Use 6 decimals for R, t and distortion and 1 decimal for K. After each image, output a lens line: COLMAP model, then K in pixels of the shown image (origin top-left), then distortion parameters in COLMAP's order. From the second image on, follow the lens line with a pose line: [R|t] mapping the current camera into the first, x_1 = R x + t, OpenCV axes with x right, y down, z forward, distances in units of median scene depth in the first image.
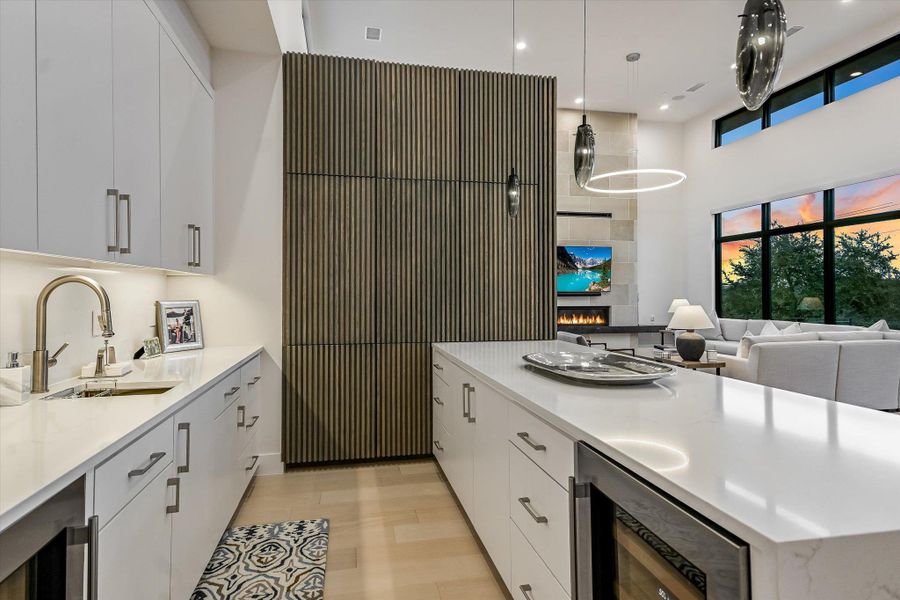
lens RADIAL K [[498.5, 0, 448.8], [0, 498.5, 286.6], [0, 0, 1]] dist [0.037746, -0.000211]
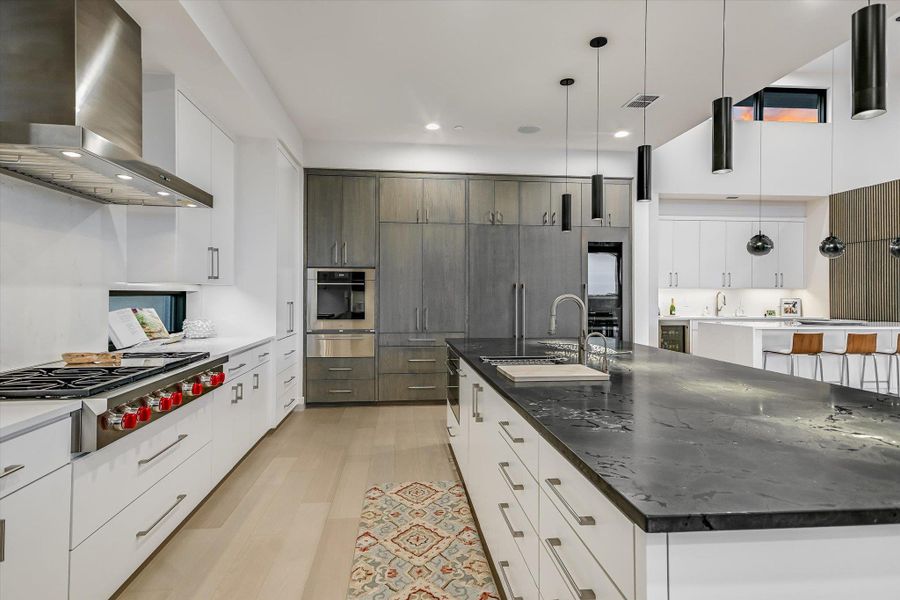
lens RADIAL K [[458.2, 0, 443.8], [0, 458.2, 291.3], [0, 0, 1]] dist [0.021112, 0.000295]
pose [[-0.102596, 0.000189, -0.994723, 0.761814], [0.007631, 0.999971, -0.000597, -0.008280], [0.994694, -0.007652, -0.102594, -0.221156]]
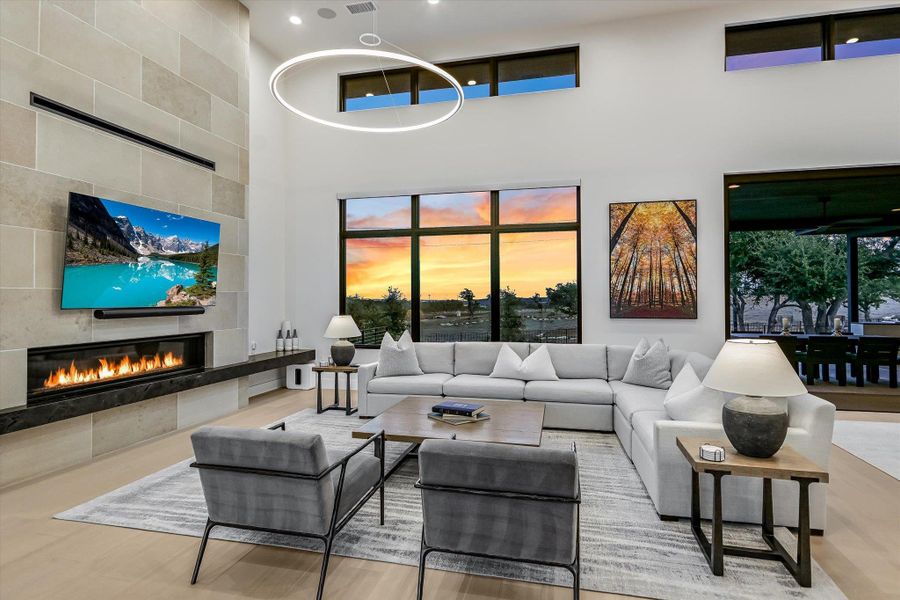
lens RADIAL K [[472.4, 0, 462.7], [0, 472.4, 294.3], [0, 0, 1]] dist [0.003636, -0.000147]
pose [[0.419962, 0.007914, 0.907507, -0.031491], [-0.008727, 0.999951, -0.004682, -0.002056], [-0.907500, -0.005954, 0.420011, 0.570734]]
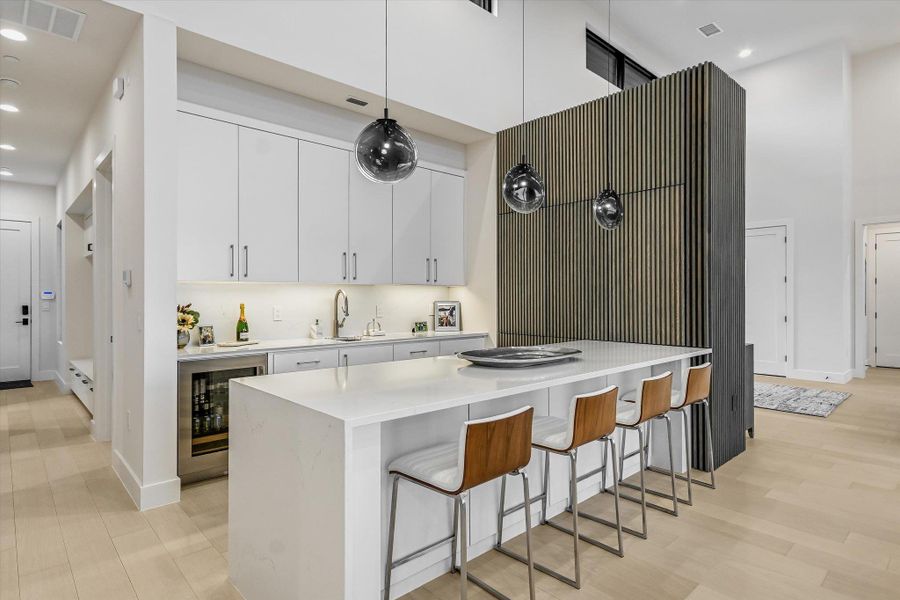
lens RADIAL K [[493.4, 0, 447.9], [0, 493.4, 308.3], [0, 0, 1]] dist [0.016916, 0.000127]
pose [[0.525980, 0.020062, -0.850260, 0.303032], [0.008985, 0.999535, 0.029143, 0.000786], [0.850449, -0.022968, 0.525555, 0.045055]]
